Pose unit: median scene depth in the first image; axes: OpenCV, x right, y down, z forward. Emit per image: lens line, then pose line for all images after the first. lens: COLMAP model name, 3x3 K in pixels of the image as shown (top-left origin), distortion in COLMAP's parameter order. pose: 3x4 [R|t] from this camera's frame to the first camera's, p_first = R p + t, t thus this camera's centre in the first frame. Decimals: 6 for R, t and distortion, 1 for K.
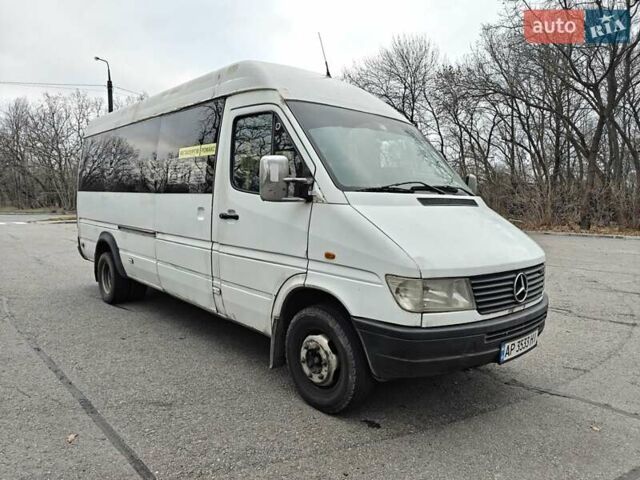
lens RADIAL K [[435.6, 0, 318.8], [0, 435.6, 239.6], [0, 0, 1]] dist [0.021562, -0.019558]
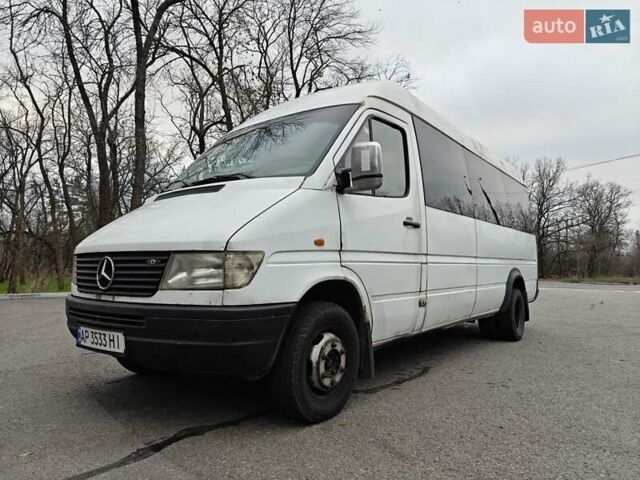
lens RADIAL K [[435.6, 0, 321.2], [0, 435.6, 236.9], [0, 0, 1]] dist [0.021562, -0.019558]
pose [[0.186392, -0.091790, -0.978178, 1.255662], [-0.090931, 0.989741, -0.110202, 0.082945], [0.978259, 0.109487, 0.176133, 1.113083]]
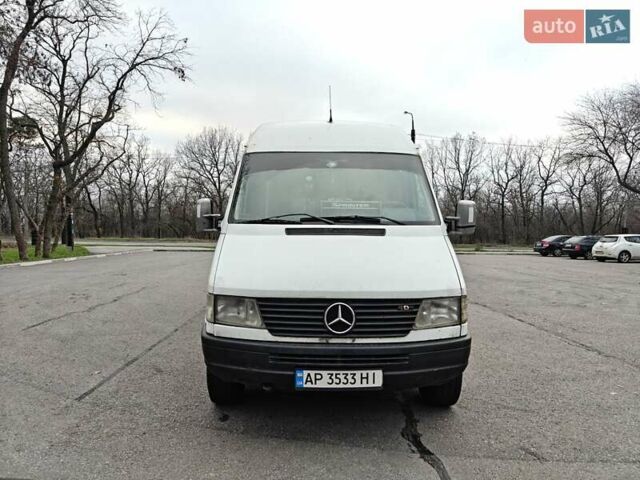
lens RADIAL K [[435.6, 0, 325.0], [0, 435.6, 237.4], [0, 0, 1]] dist [0.021562, -0.019558]
pose [[0.755155, -0.000354, -0.655546, 0.941487], [-0.053597, 0.996619, -0.062279, -0.006716], [0.653351, 0.082166, 0.752583, 0.206593]]
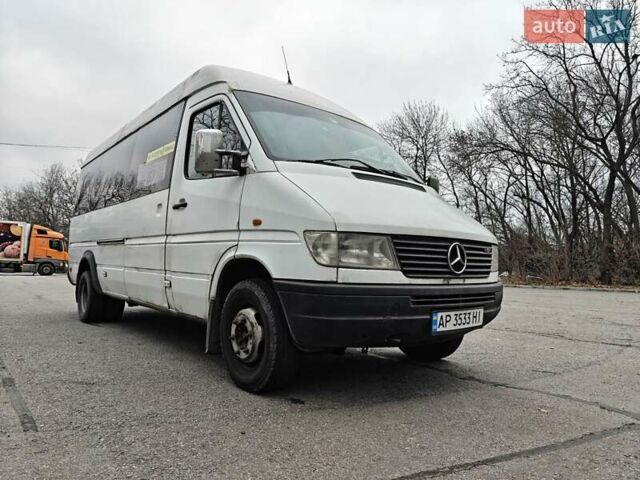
lens RADIAL K [[435.6, 0, 319.8], [0, 435.6, 237.2], [0, 0, 1]] dist [0.021562, -0.019558]
pose [[0.998902, 0.002122, -0.046806, 0.181331], [-0.009190, 0.988442, -0.151318, 0.185664], [0.045944, 0.151582, 0.987376, 0.032019]]
